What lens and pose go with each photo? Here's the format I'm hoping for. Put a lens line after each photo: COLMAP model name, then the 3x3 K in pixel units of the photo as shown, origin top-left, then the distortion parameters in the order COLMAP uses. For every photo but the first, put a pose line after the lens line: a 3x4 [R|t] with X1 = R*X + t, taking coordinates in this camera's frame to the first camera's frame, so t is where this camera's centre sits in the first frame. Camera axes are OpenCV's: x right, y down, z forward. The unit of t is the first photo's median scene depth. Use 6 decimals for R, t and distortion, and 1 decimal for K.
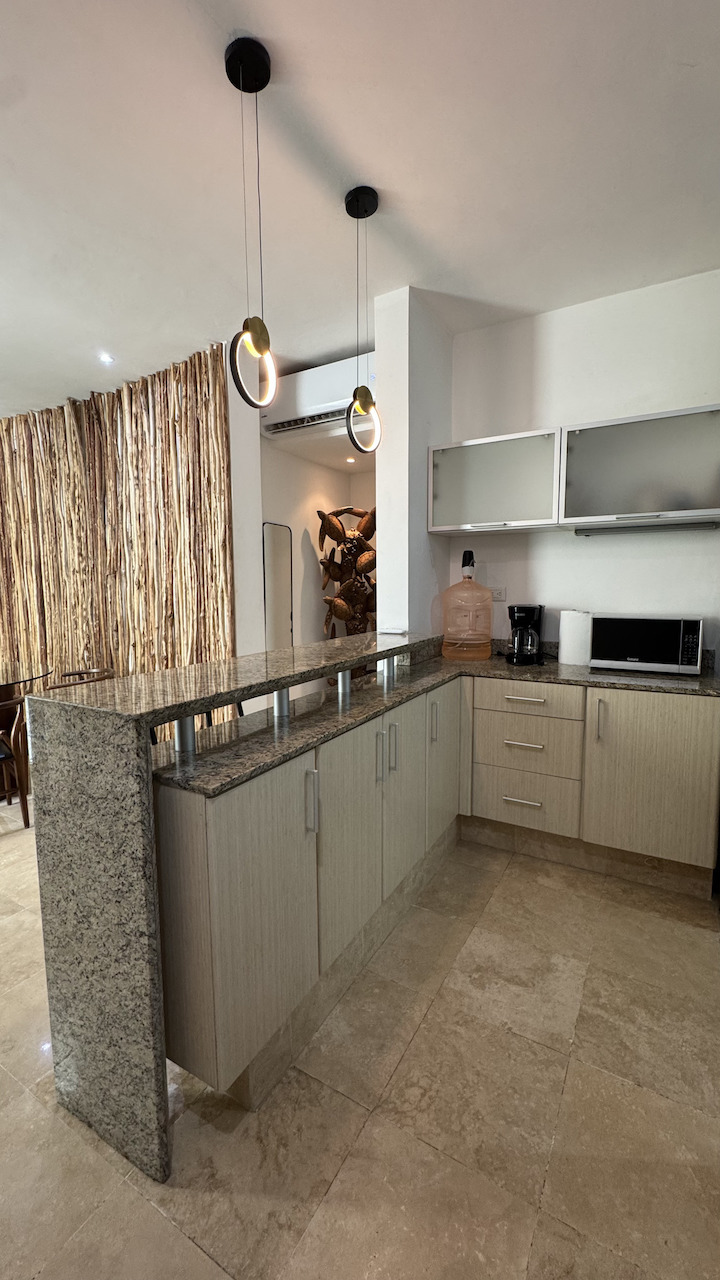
lens RADIAL K [[514.8, 0, 361.3], [0, 514.8, 639.9], [0, 0, 1]] dist [-0.002002, 0.000064]
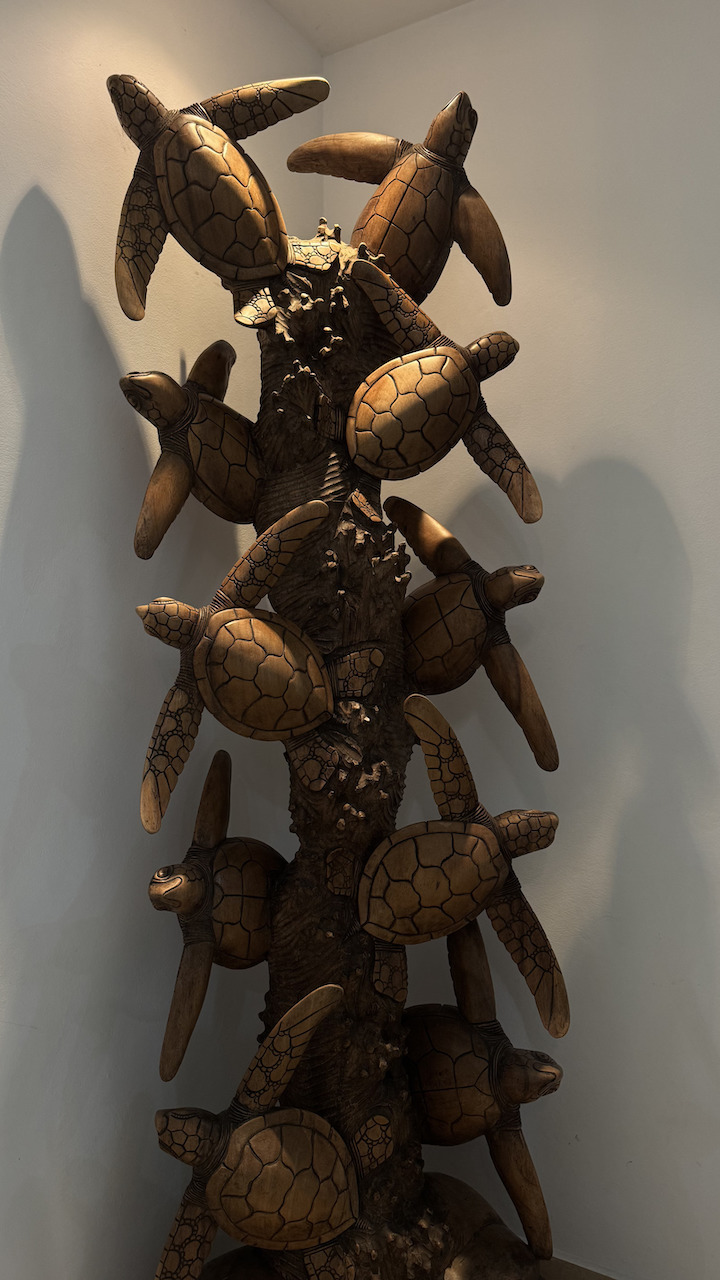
lens RADIAL K [[904.7, 0, 360.1], [0, 904.7, 641.0], [0, 0, 1]] dist [0.000404, 0.000125]
pose [[0.999963, -0.000886, 0.008499, -0.007954], [0.001737, 0.994926, -0.100597, -0.041578], [-0.008366, 0.100608, 0.994891, 0.710739]]
